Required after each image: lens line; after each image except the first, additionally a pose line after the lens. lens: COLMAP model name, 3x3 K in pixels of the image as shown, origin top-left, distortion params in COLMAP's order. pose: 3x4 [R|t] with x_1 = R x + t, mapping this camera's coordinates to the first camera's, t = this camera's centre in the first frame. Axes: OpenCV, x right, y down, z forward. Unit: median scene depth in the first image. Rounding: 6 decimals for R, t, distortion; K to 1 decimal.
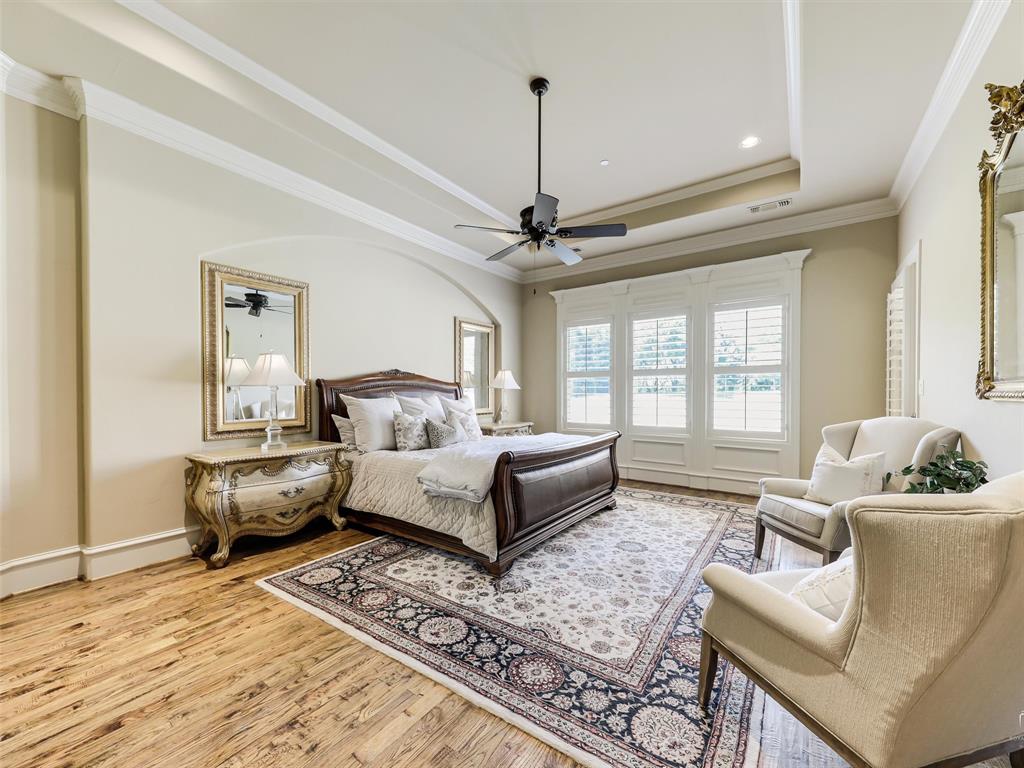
lens RADIAL K [[413.1, 0, 508.1], [0, 413.1, 387.3], [0, 0, 1]] dist [0.008474, -0.000383]
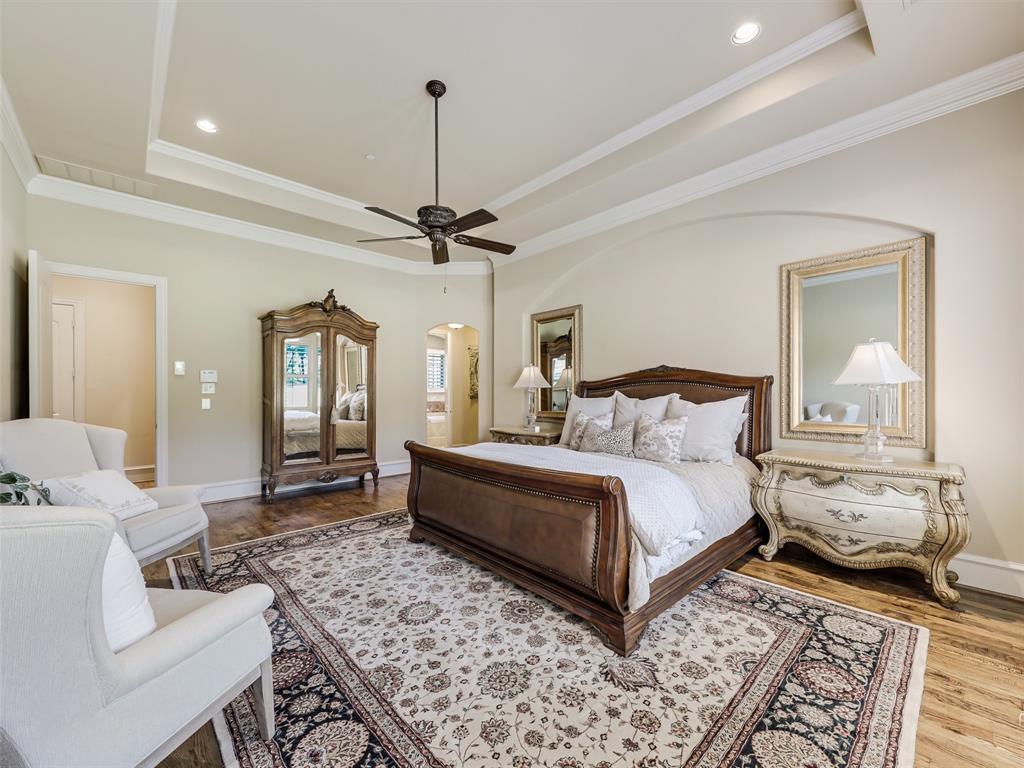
lens RADIAL K [[413.1, 0, 509.9], [0, 413.1, 389.8], [0, 0, 1]] dist [0.008474, -0.000383]
pose [[-0.201213, 0.000366, -0.979547, 1.116910], [0.013586, 0.999905, -0.002417, 0.010196], [0.979453, -0.013794, -0.201199, 1.511706]]
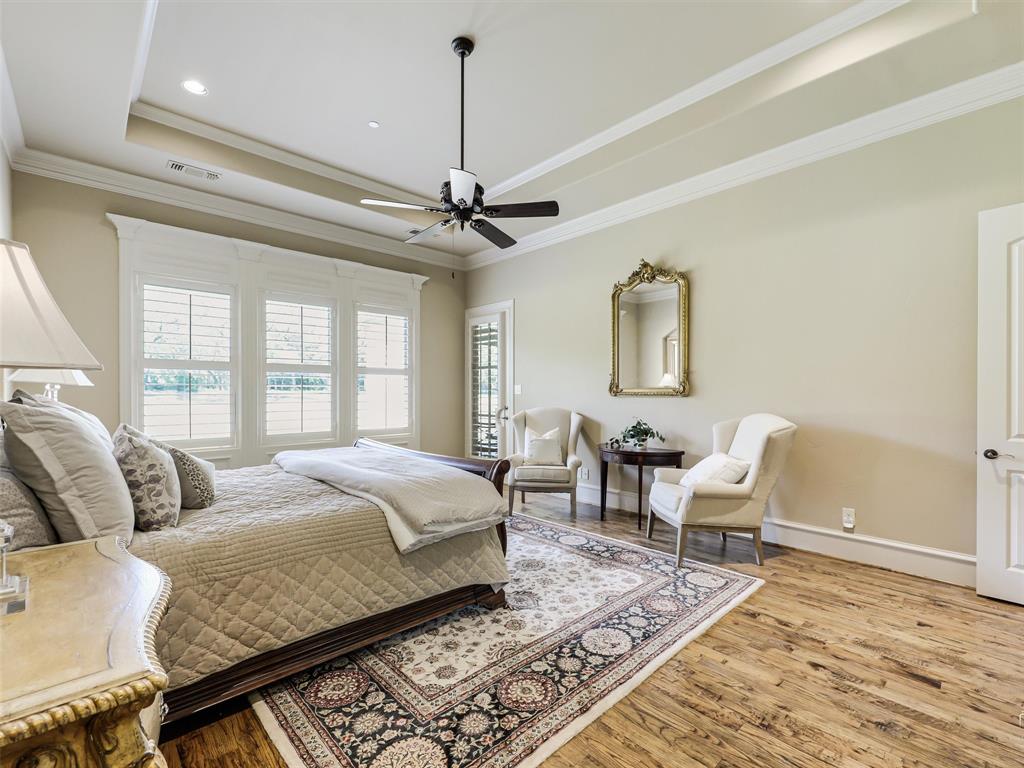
lens RADIAL K [[472.1, 0, 509.9], [0, 472.1, 390.5], [0, 0, 1]] dist [0.010119, 0.000349]
pose [[0.198832, -0.001255, 0.980033, -0.983247], [-0.011280, 0.999930, 0.003569, -0.001456], [-0.979969, -0.011764, 0.198804, 0.769703]]
